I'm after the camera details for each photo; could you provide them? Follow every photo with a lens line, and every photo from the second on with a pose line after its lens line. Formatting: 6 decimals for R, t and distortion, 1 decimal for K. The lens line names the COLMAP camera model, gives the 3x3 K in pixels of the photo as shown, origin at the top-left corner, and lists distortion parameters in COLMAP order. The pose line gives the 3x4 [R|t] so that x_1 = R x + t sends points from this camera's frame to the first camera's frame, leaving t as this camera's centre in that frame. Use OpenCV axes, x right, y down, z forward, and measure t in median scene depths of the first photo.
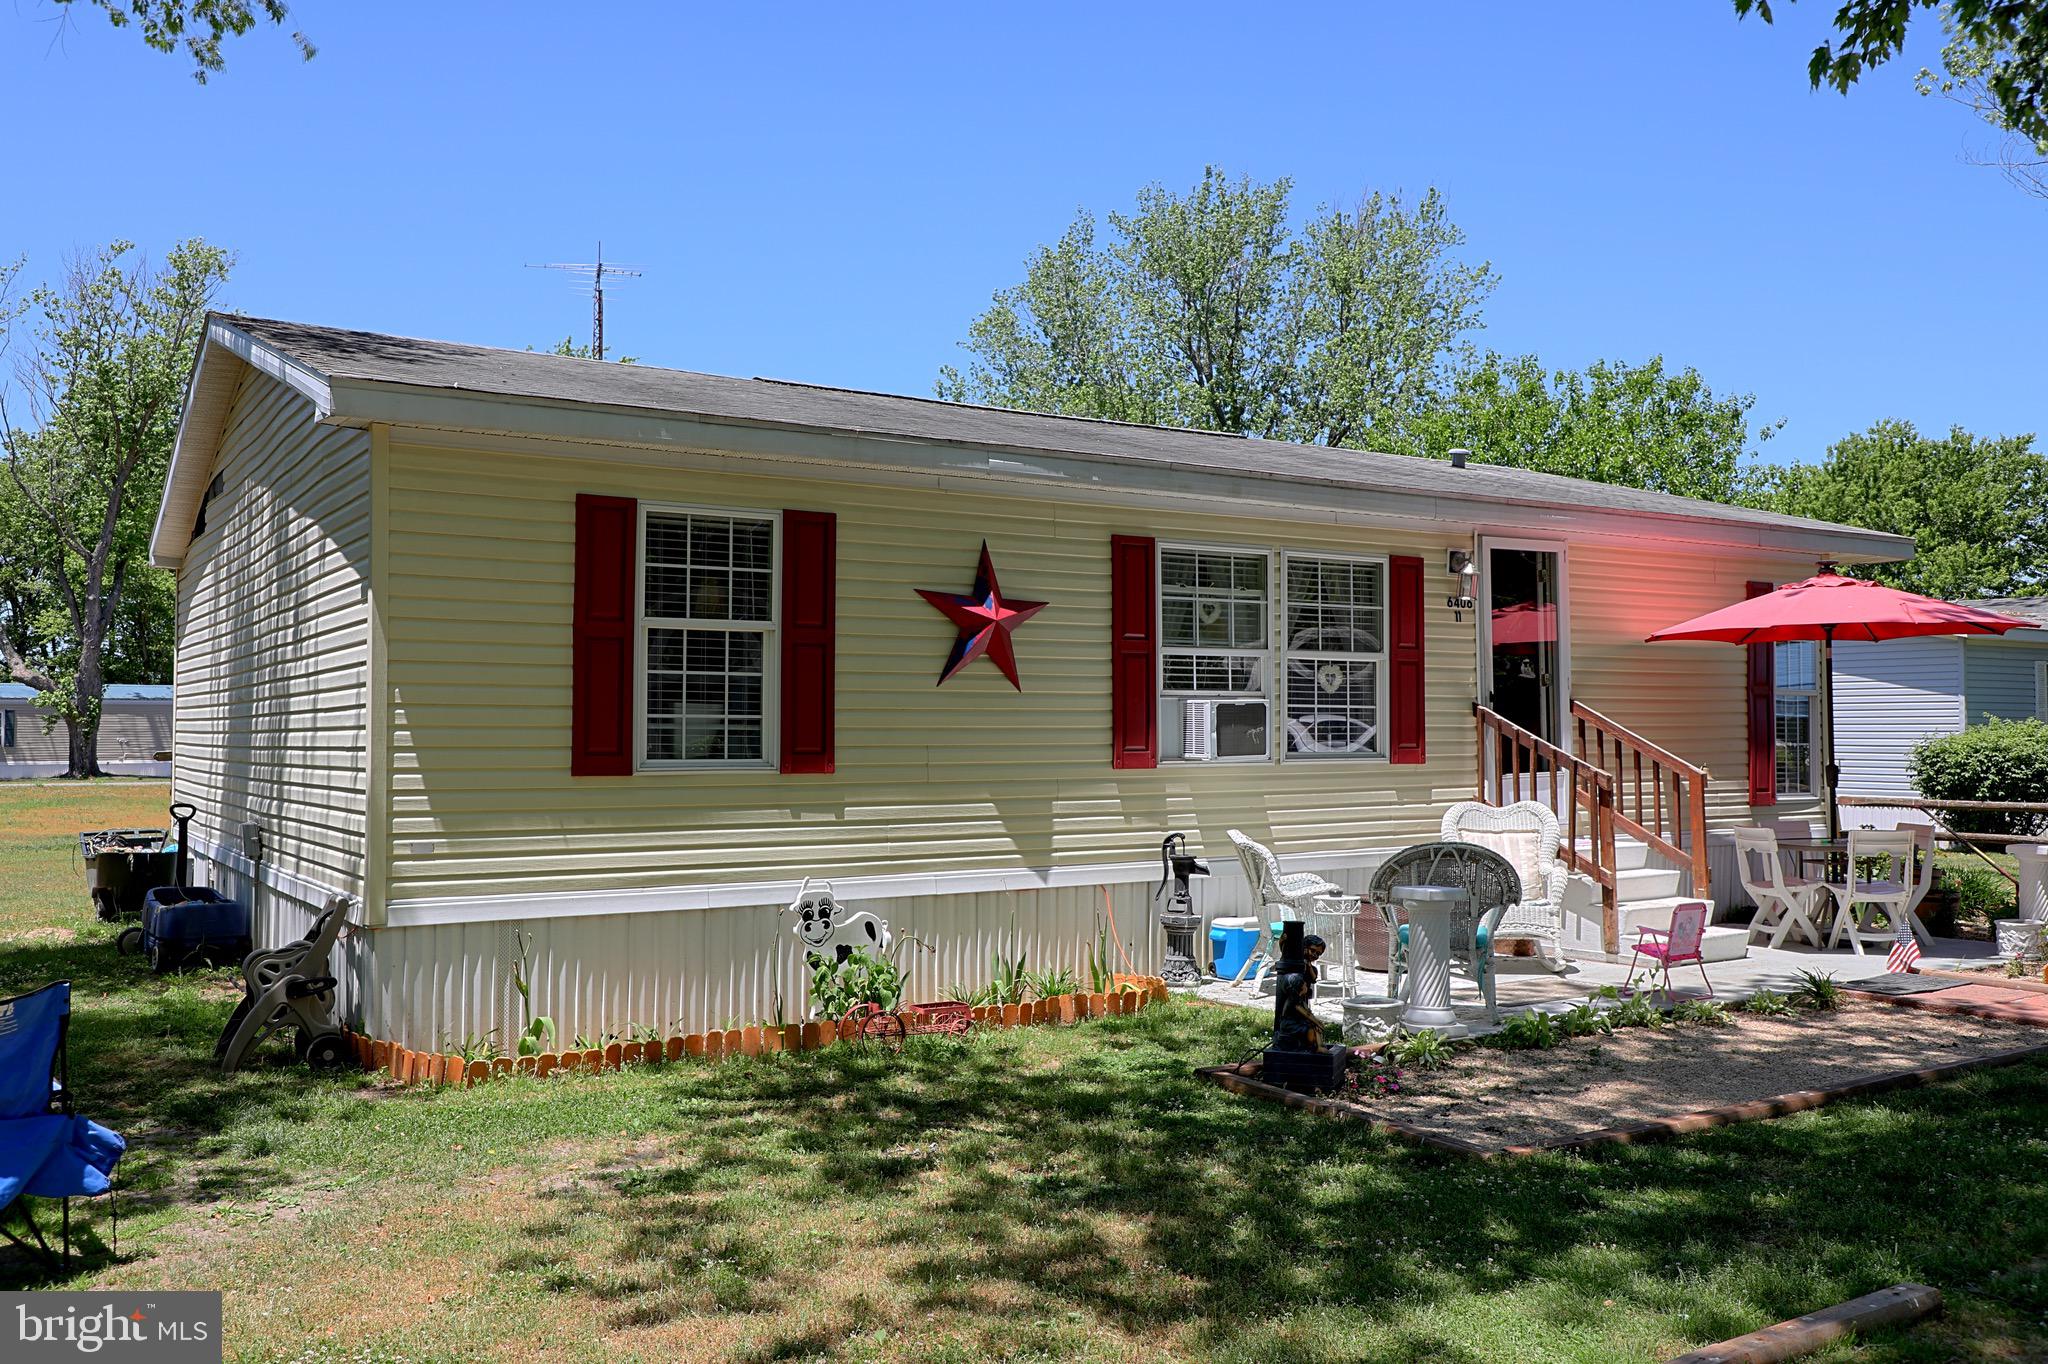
lens RADIAL K [[1677.5, 0, 1017.4], [0, 1677.5, 696.4], [0, 0, 1]] dist [-0.000047, 0.051499]
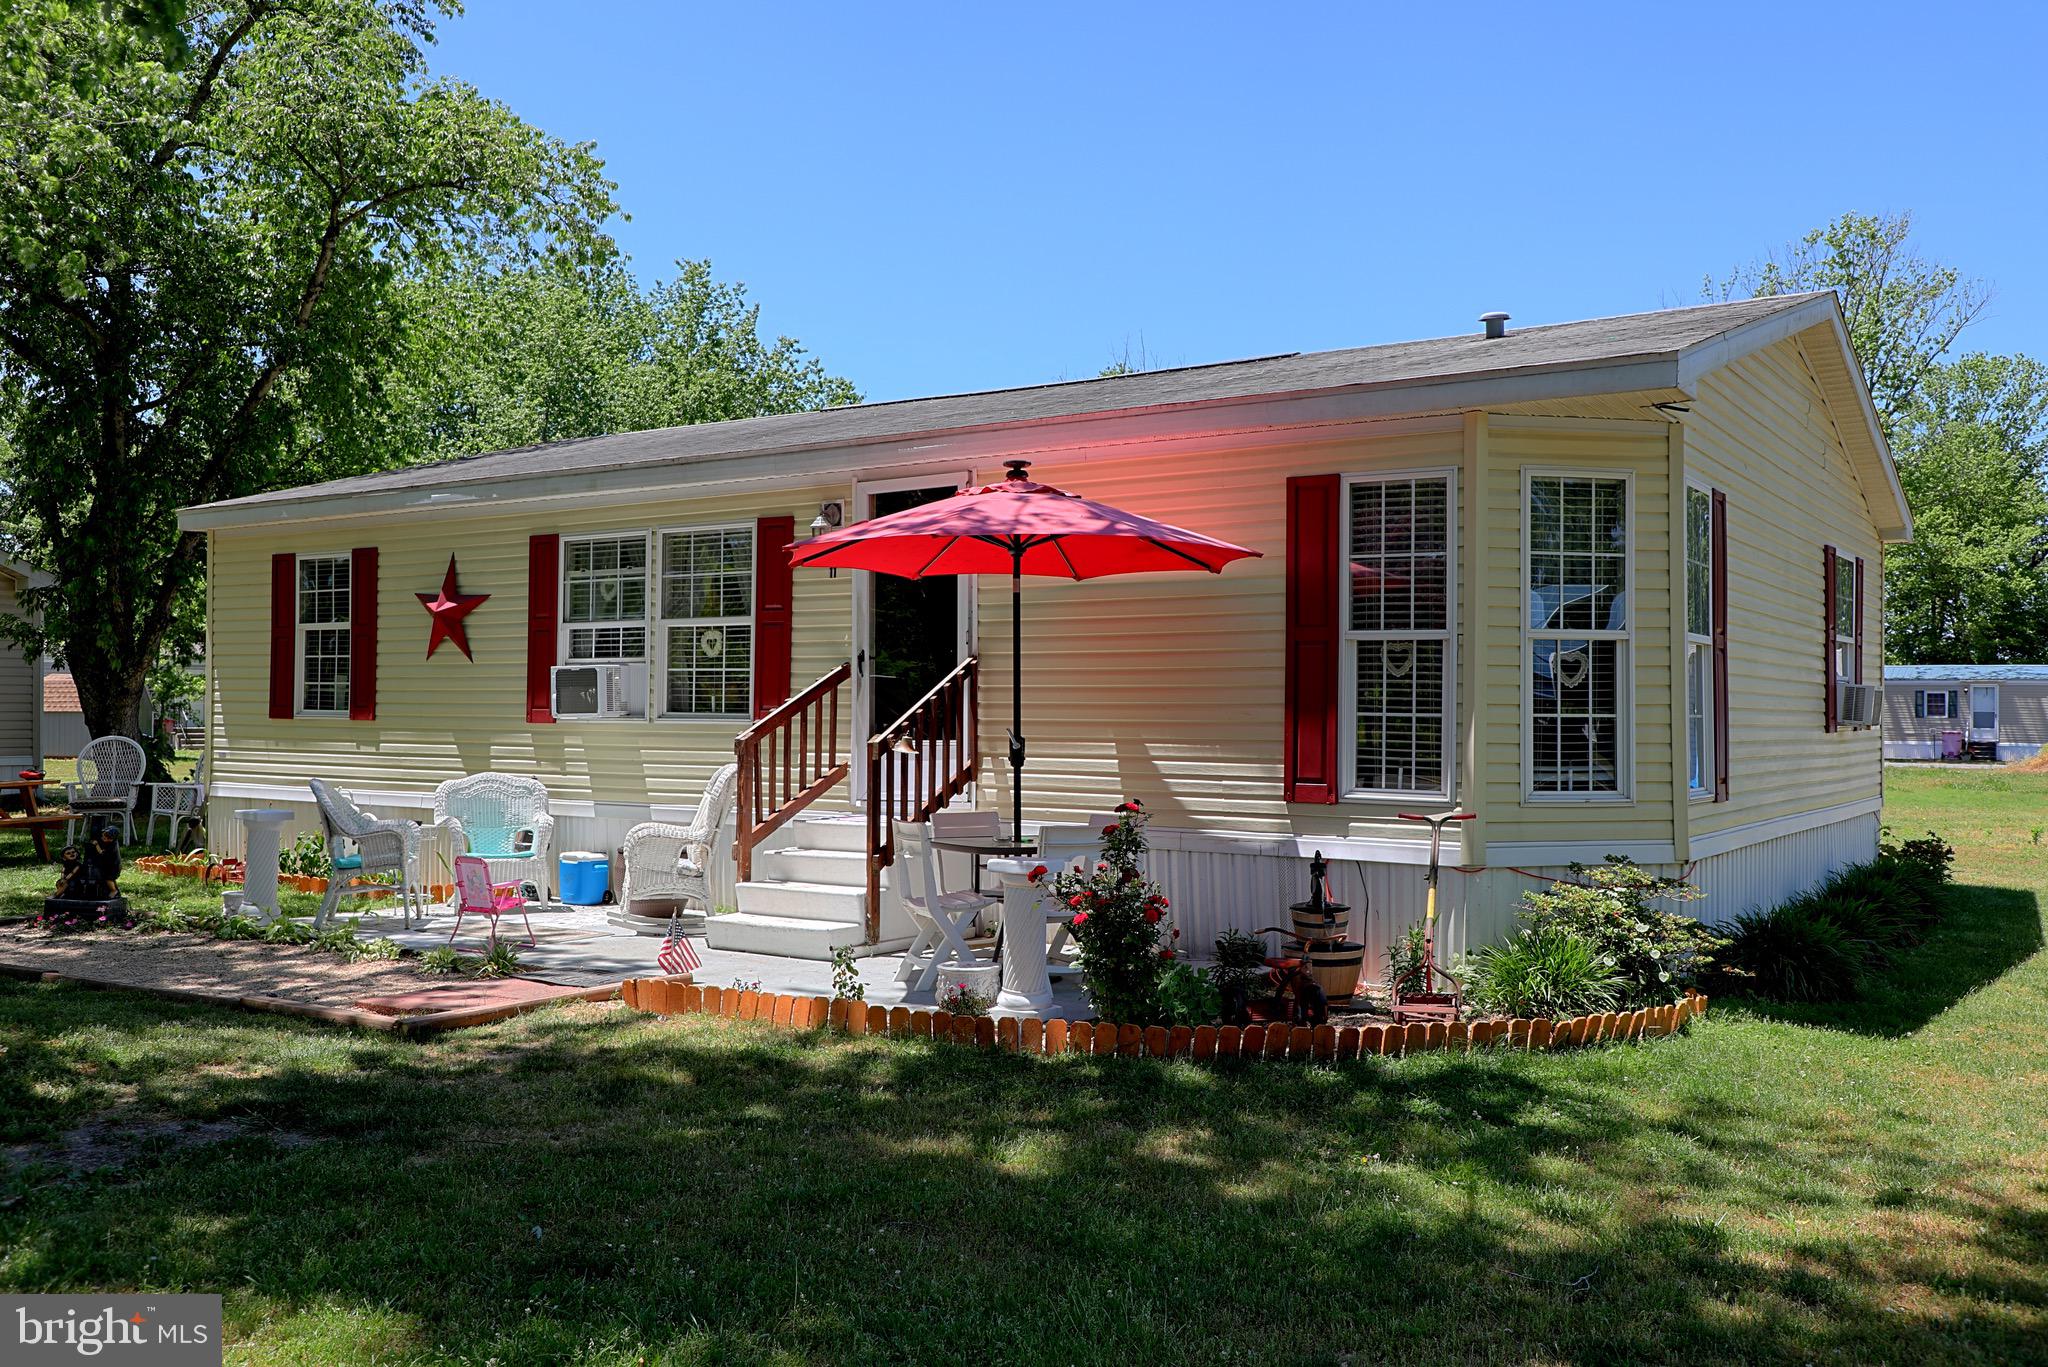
lens RADIAL K [[1677.5, 0, 1017.4], [0, 1677.5, 697.9], [0, 0, 1]] dist [-0.000047, 0.051499]
pose [[0.418074, -0.000959, -0.908413, 1.327804], [0.013830, 0.999890, 0.005309, 0.022661], [0.908308, -0.014783, 0.418041, 0.791347]]
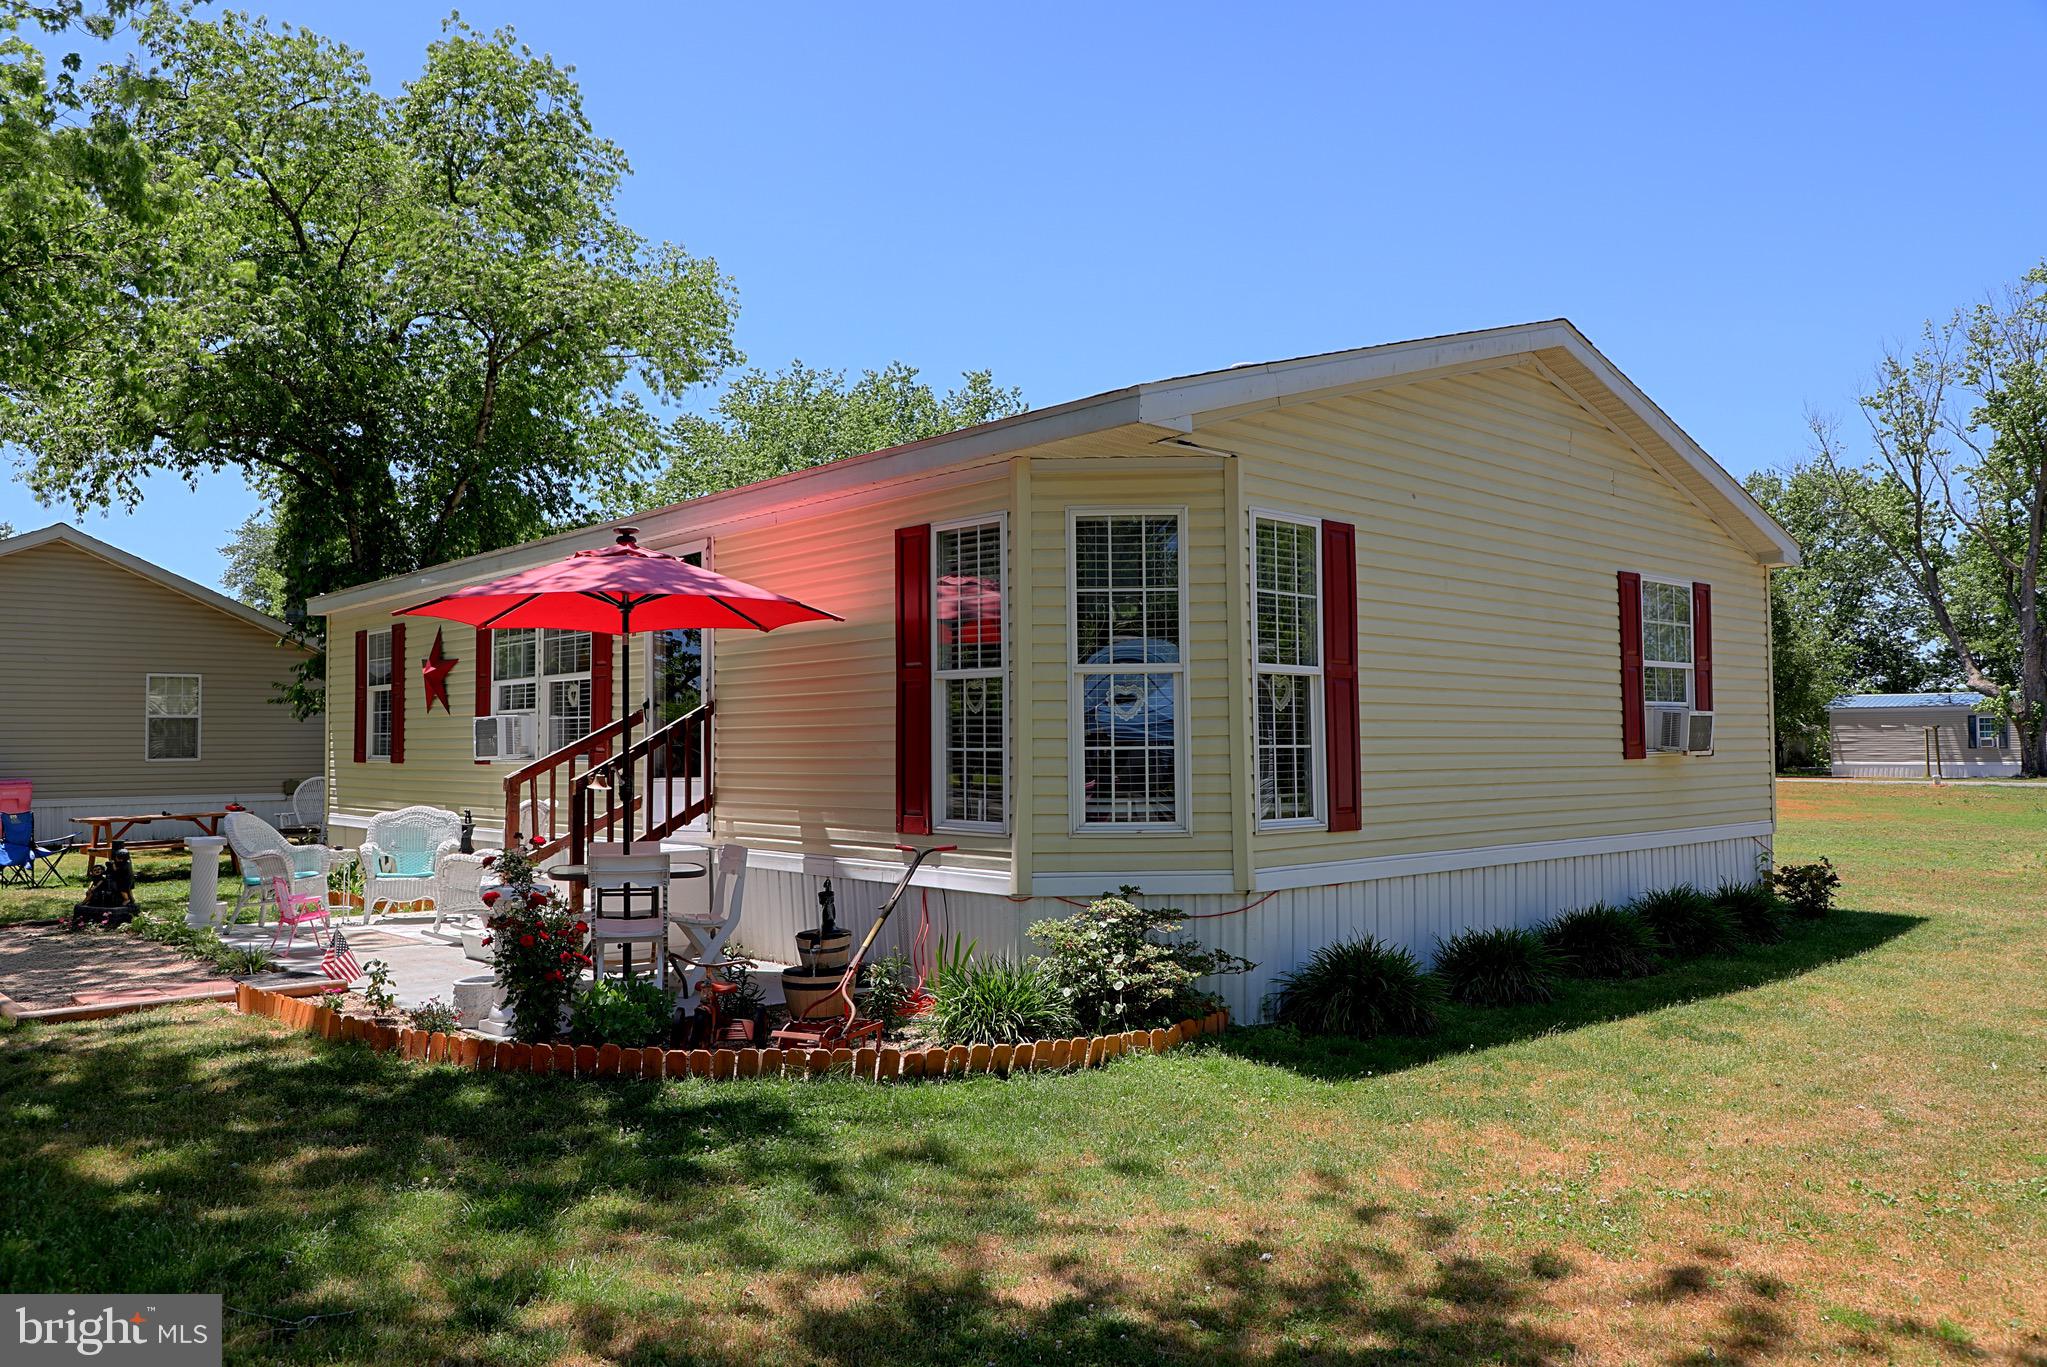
lens RADIAL K [[1440.5, 0, 1028.6], [0, 1440.5, 689.2], [0, 0, 1]] dist [-0.025786, 0.000910]
pose [[0.195646, -0.037461, -0.979959, 1.393703], [0.031593, 0.998992, -0.031881, 0.031809], [0.980166, -0.024723, 0.196632, 1.209322]]
